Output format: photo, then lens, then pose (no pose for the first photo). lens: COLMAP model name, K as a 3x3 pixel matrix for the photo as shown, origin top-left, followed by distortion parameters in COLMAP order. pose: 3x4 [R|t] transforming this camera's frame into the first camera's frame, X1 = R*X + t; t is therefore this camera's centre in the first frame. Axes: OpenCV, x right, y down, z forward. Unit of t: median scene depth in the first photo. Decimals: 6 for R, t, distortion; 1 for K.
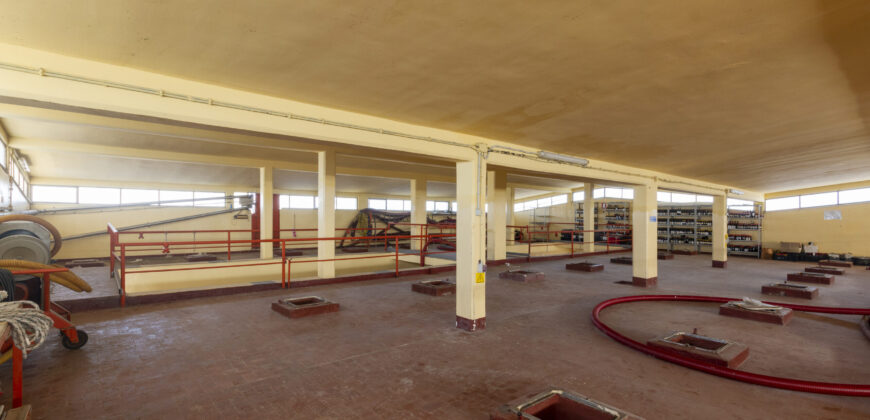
lens RADIAL K [[412.9, 0, 432.8], [0, 412.9, 212.4], [0, 0, 1]] dist [-0.001025, 0.000148]
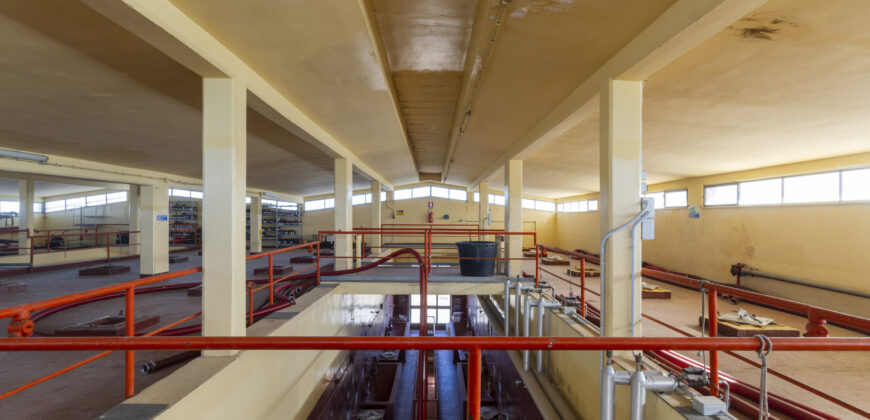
lens RADIAL K [[412.9, 0, 436.1], [0, 412.9, 213.4], [0, 0, 1]] dist [-0.001025, 0.000148]
pose [[0.621232, -0.003995, 0.783616, 0.064028], [0.001240, 0.999991, 0.004115, 0.000681], [-0.783626, -0.001585, 0.621231, -0.099468]]
